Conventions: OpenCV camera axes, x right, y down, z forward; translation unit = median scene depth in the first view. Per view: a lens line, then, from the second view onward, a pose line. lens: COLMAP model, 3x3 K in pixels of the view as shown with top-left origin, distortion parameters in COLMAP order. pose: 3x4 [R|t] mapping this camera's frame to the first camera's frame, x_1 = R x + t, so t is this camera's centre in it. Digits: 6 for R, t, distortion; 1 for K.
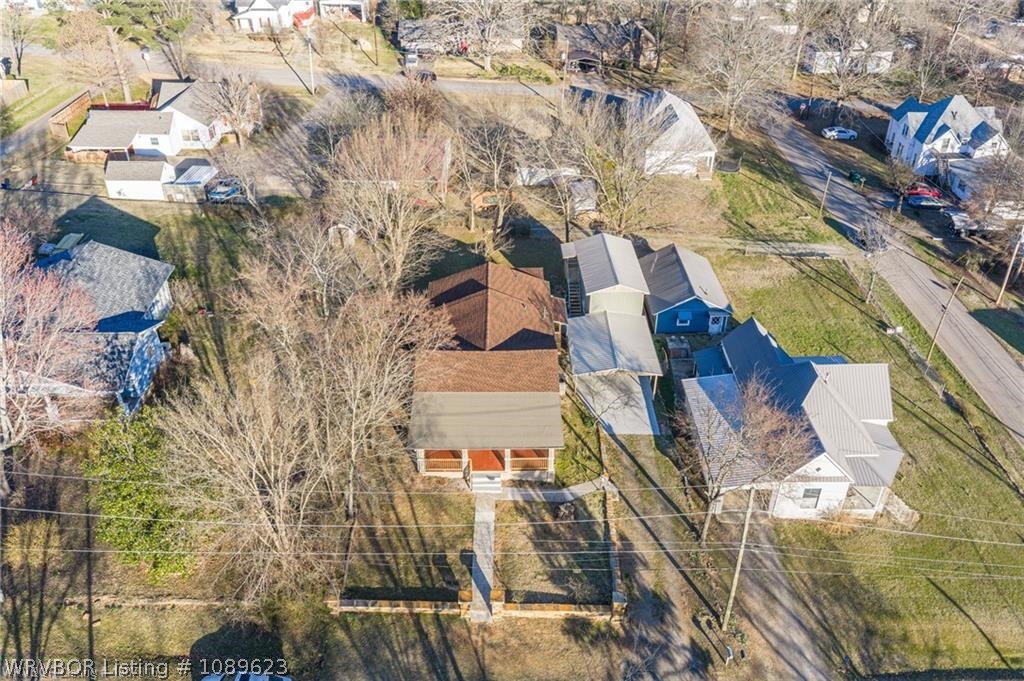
lens RADIAL K [[849.6, 0, 515.9], [0, 849.6, 343.2], [0, 0, 1]] dist [0.012781, -0.005306]
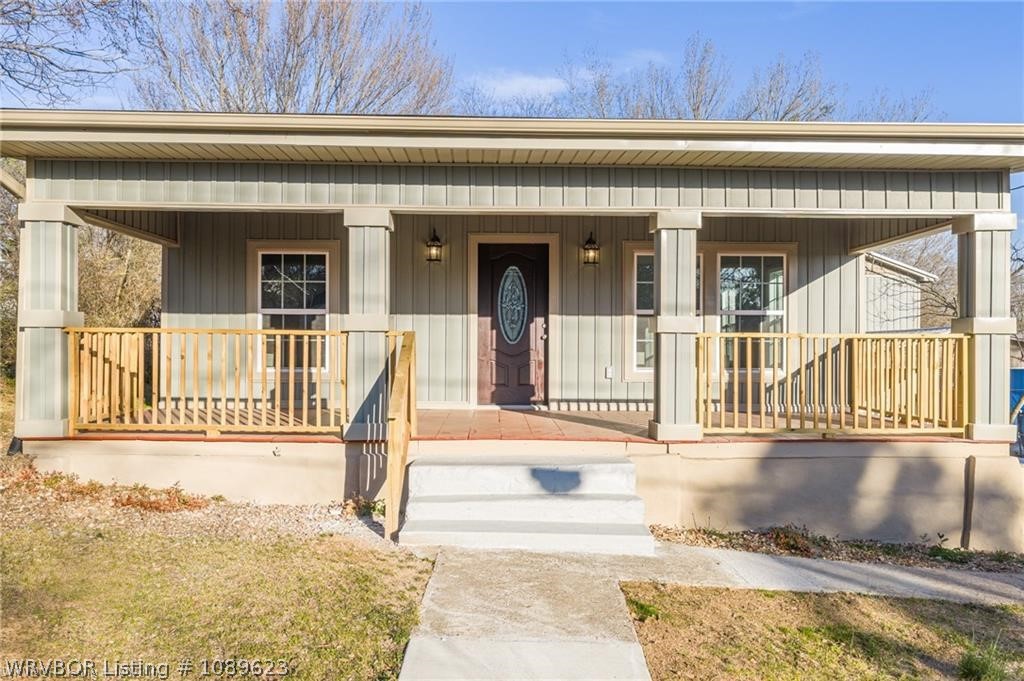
lens RADIAL K [[846.4, 0, 512.0], [0, 846.4, 340.5], [0, 0, 1]] dist [0.011884, -0.013685]
pose [[0.999998, 0.001092, 0.001579, -0.033800], [-0.000033, 0.832263, -0.554381, 0.197373], [-0.001920, 0.554380, 0.832262, 0.817125]]
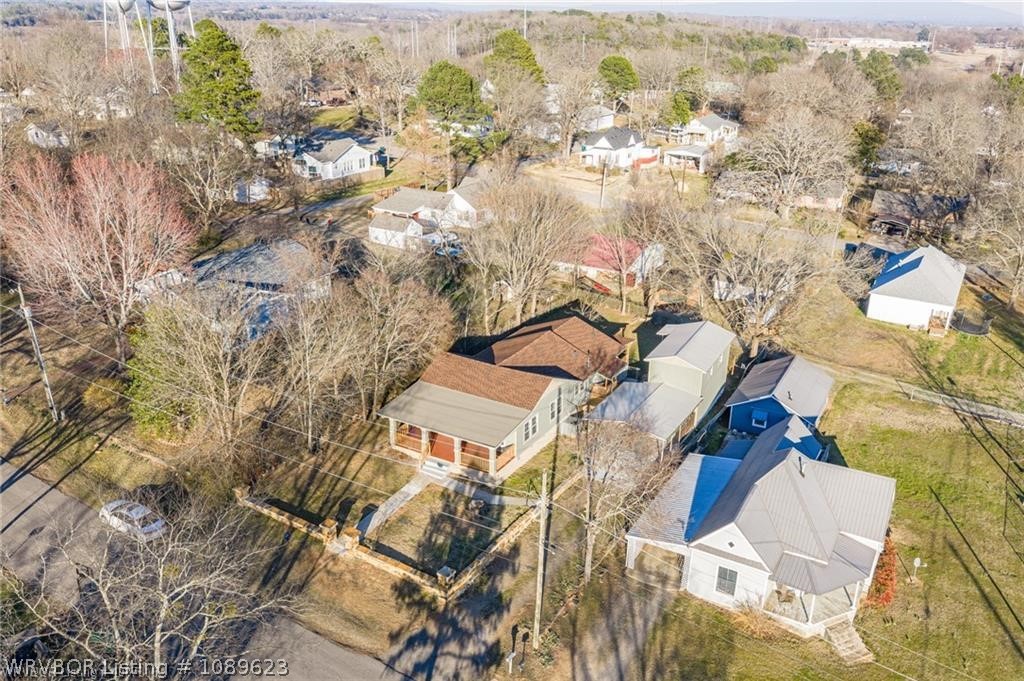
lens RADIAL K [[849.6, 0, 515.9], [0, 849.6, 343.2], [0, 0, 1]] dist [0.012781, -0.005306]
pose [[0.857685, 0.192843, -0.476642, 0.493472], [-0.290426, 0.946661, -0.139594, 0.125126], [0.424298, 0.258157, 0.867943, 0.065799]]
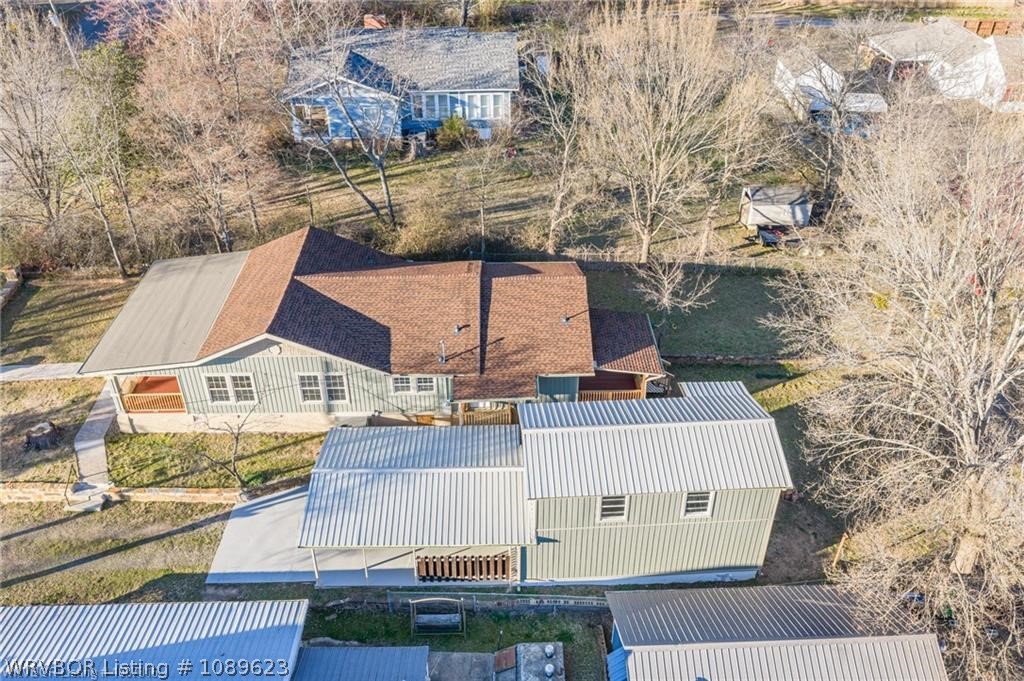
lens RADIAL K [[846.4, 0, 512.0], [0, 846.4, 340.5], [0, 0, 1]] dist [0.011884, -0.013685]
pose [[0.002684, 0.554453, -0.832211, 0.537568], [-0.551244, 0.695172, 0.461374, -0.351773], [0.834340, 0.457512, 0.307505, 0.957283]]
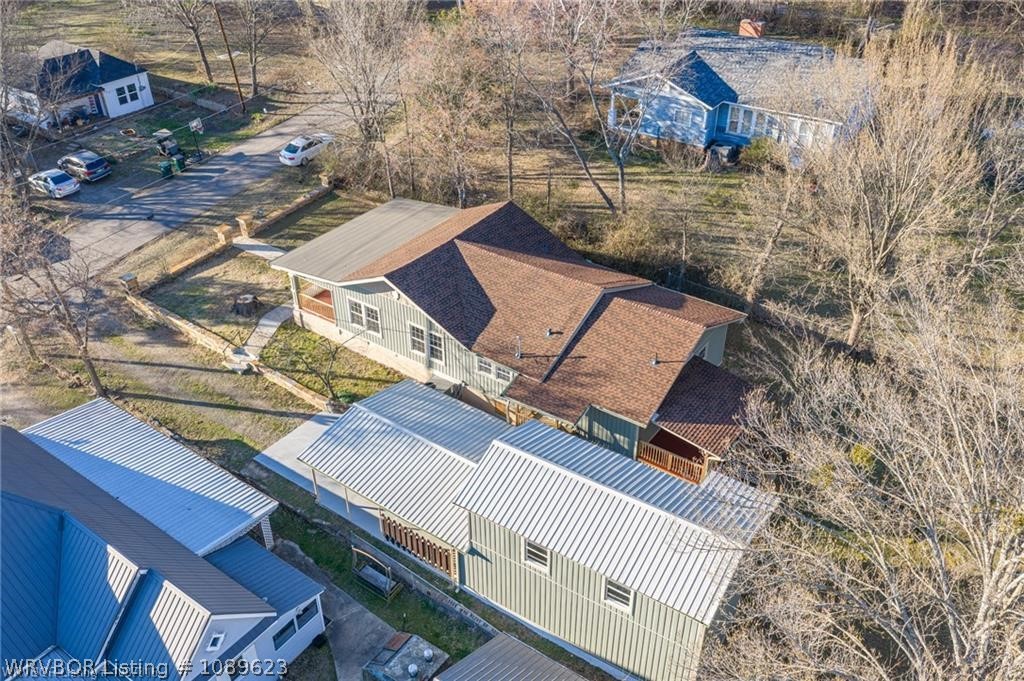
lens RADIAL K [[846.4, 0, 512.0], [0, 846.4, 340.5], [0, 0, 1]] dist [0.011884, -0.013685]
pose [[-0.593943, 0.448887, -0.667632, 0.442739], [-0.442406, 0.510884, 0.737072, -0.486221], [0.671944, 0.733143, -0.104846, 1.162441]]
